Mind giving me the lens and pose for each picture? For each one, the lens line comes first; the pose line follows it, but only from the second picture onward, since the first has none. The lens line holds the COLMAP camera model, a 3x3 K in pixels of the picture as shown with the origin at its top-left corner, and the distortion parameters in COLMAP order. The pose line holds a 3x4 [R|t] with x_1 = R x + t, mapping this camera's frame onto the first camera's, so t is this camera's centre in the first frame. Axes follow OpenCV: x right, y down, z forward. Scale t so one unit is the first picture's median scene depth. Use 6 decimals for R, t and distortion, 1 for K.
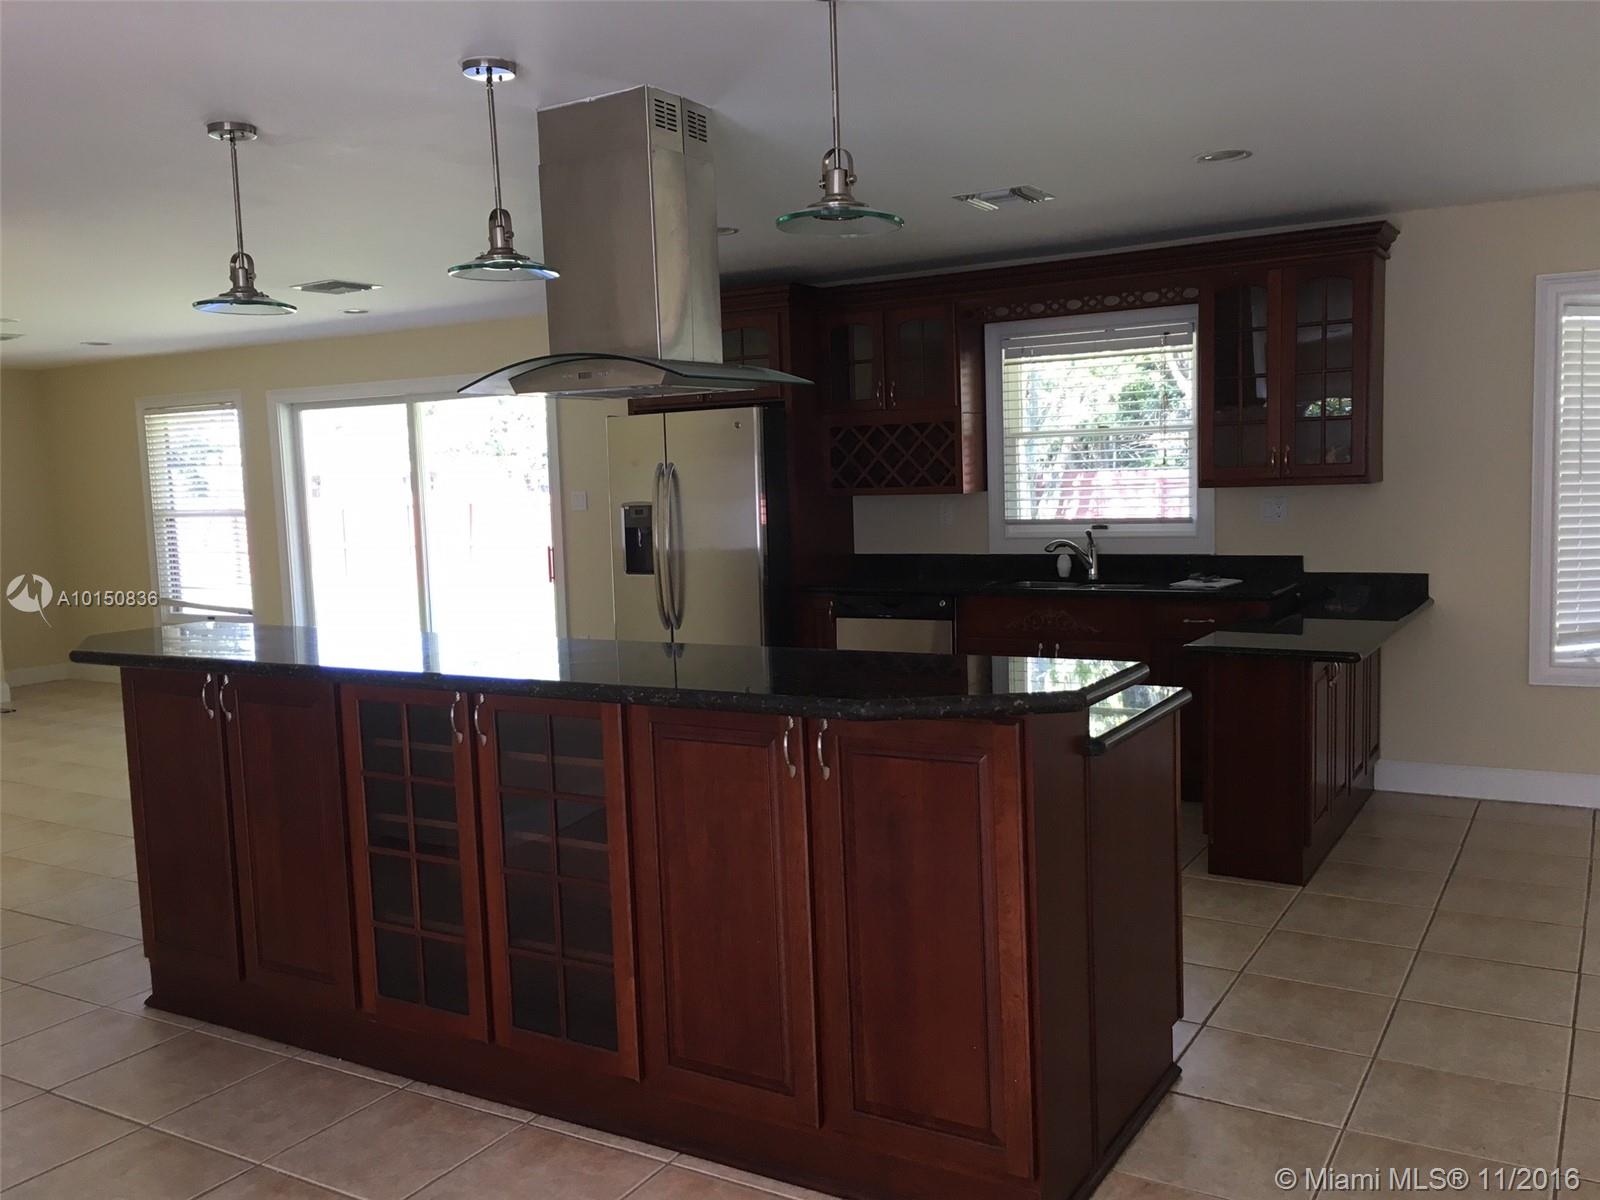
lens RADIAL K [[1370.5, 0, 804.1], [0, 1370.5, 599.6], [0, 0, 1]] dist [0.056763, -0.014730]
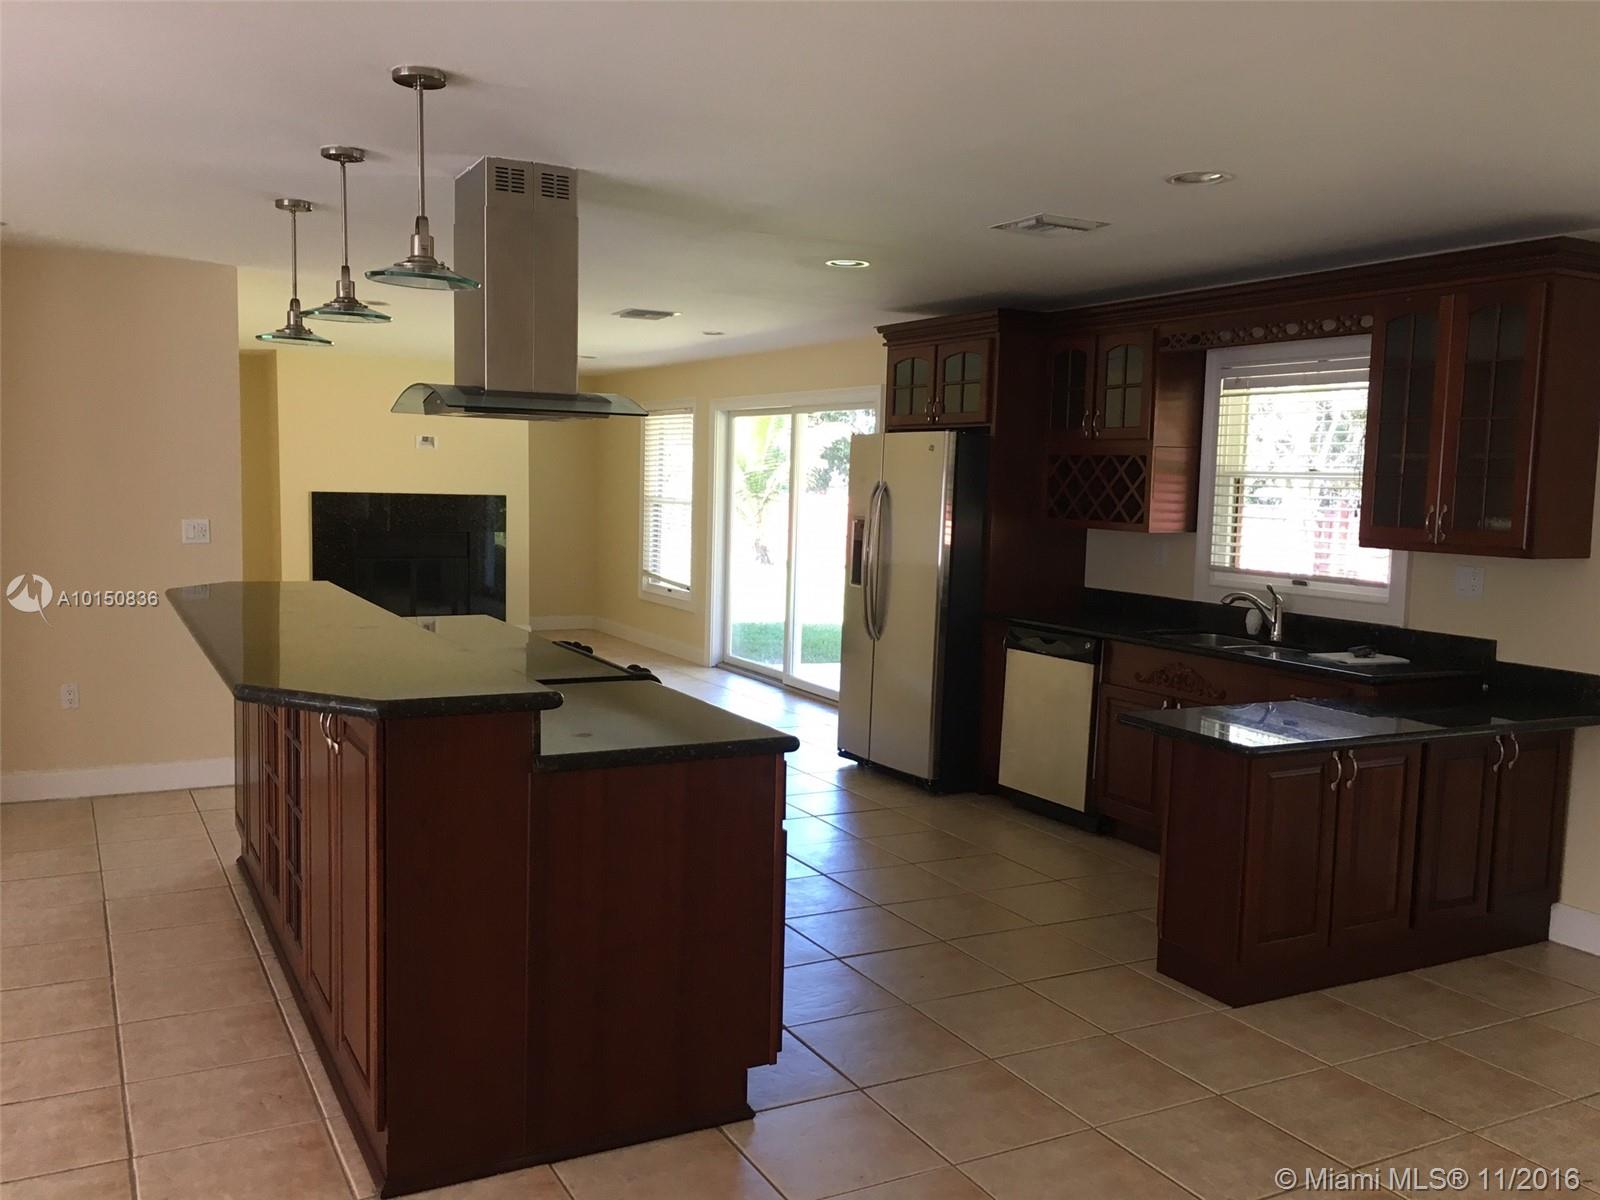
lens RADIAL K [[1370.5, 0, 806.6], [0, 1370.5, 608.8], [0, 0, 1]] dist [0.056763, -0.014730]
pose [[0.859787, 0.107188, -0.499276, 0.383498], [-0.105396, 0.993919, 0.031883, -0.030683], [0.499658, 0.025209, 0.865856, 0.071893]]
